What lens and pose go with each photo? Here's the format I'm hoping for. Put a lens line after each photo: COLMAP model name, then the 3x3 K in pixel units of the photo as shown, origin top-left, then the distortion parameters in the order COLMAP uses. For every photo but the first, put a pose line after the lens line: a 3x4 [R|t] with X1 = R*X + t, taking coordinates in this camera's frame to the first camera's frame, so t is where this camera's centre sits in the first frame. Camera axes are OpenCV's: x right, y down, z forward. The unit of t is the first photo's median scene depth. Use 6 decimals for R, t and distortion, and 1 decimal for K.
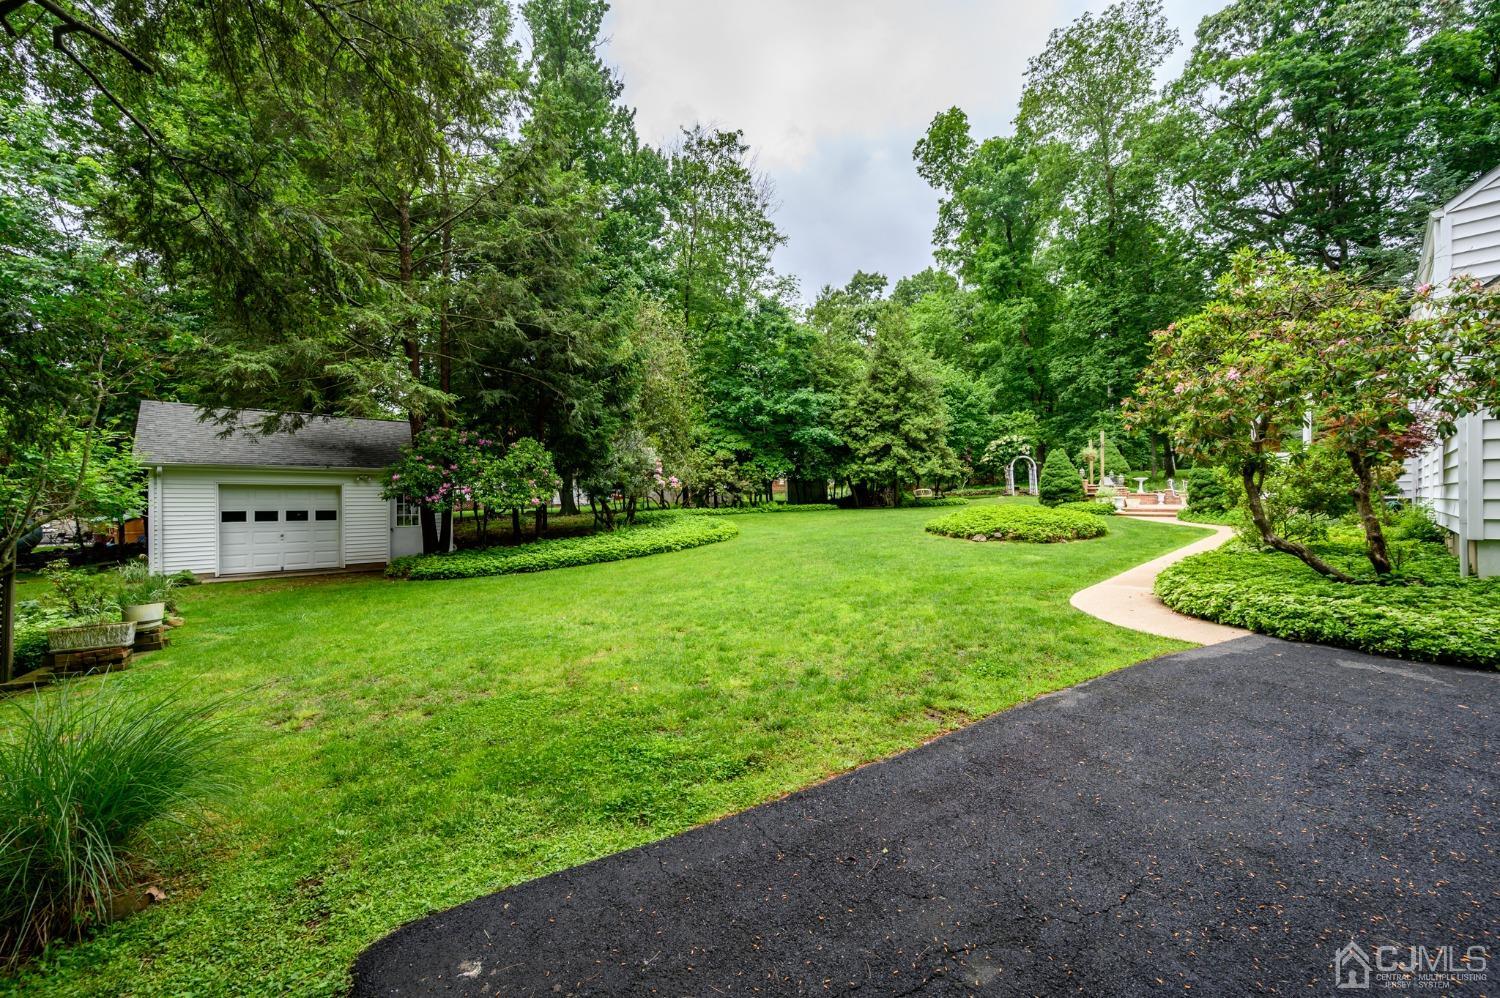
lens RADIAL K [[615.0, 0, 750.0], [0, 615.0, 499.0], [0, 0, 1]] dist [0.008176, -0.000331]
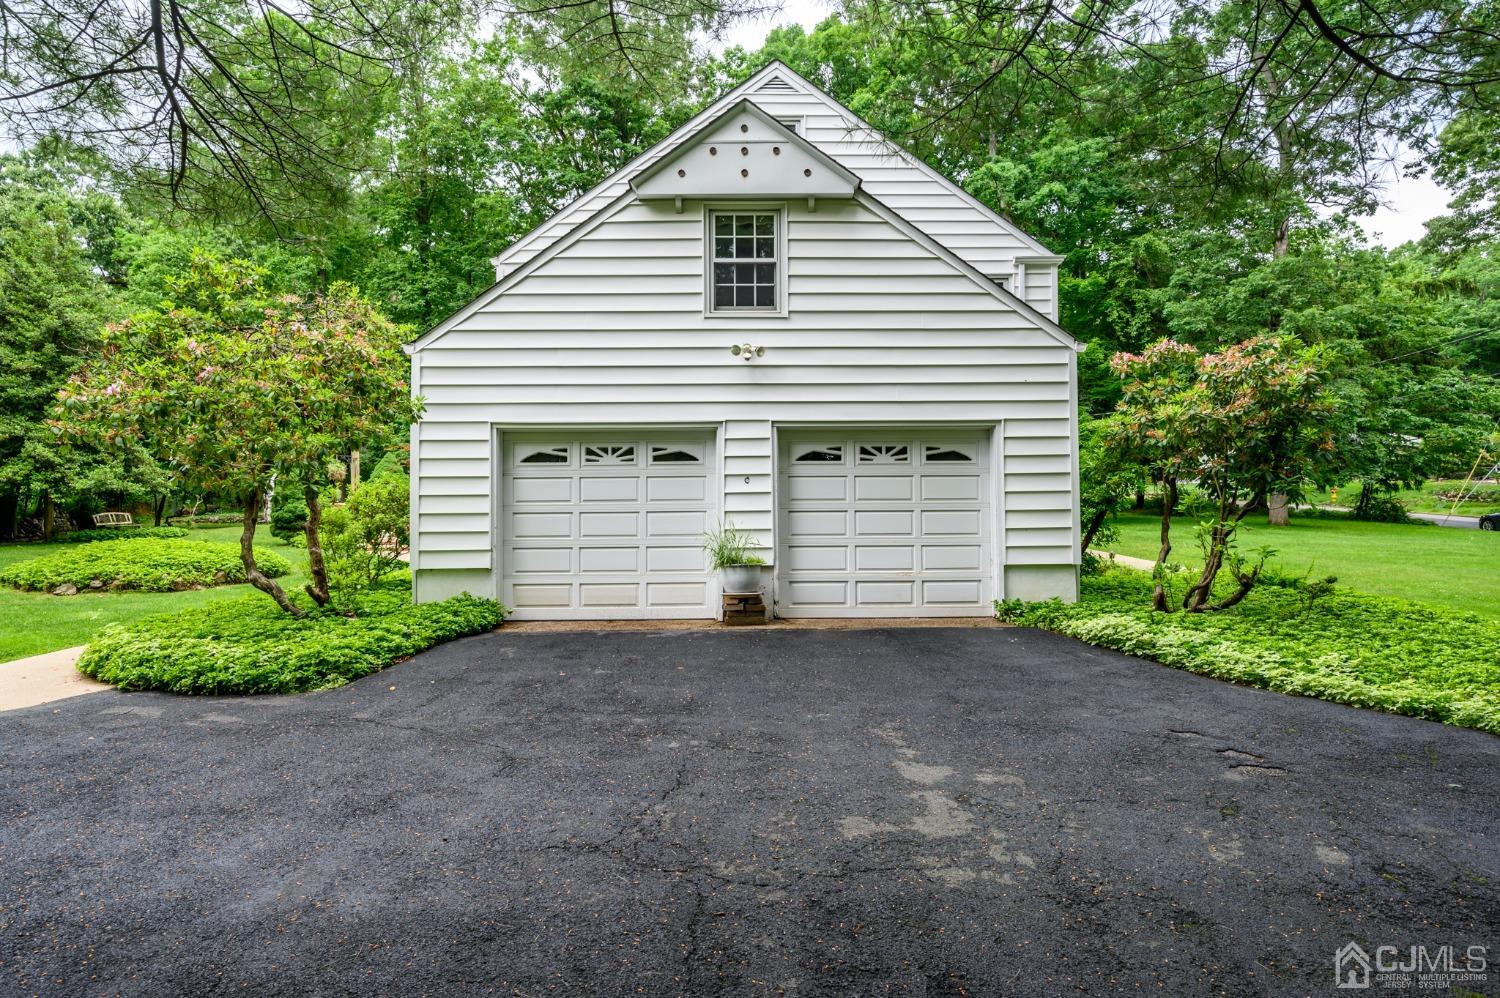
lens RADIAL K [[861.7, 0, 750.0], [0, 861.7, 499.0], [0, 0, 1]] dist [0.001316, 0.000379]
pose [[0.666044, 0.024195, 0.745520, 0.132263], [0.000681, 0.999454, -0.033045, -0.001988], [-0.745912, 0.022517, 0.665663, -0.125136]]
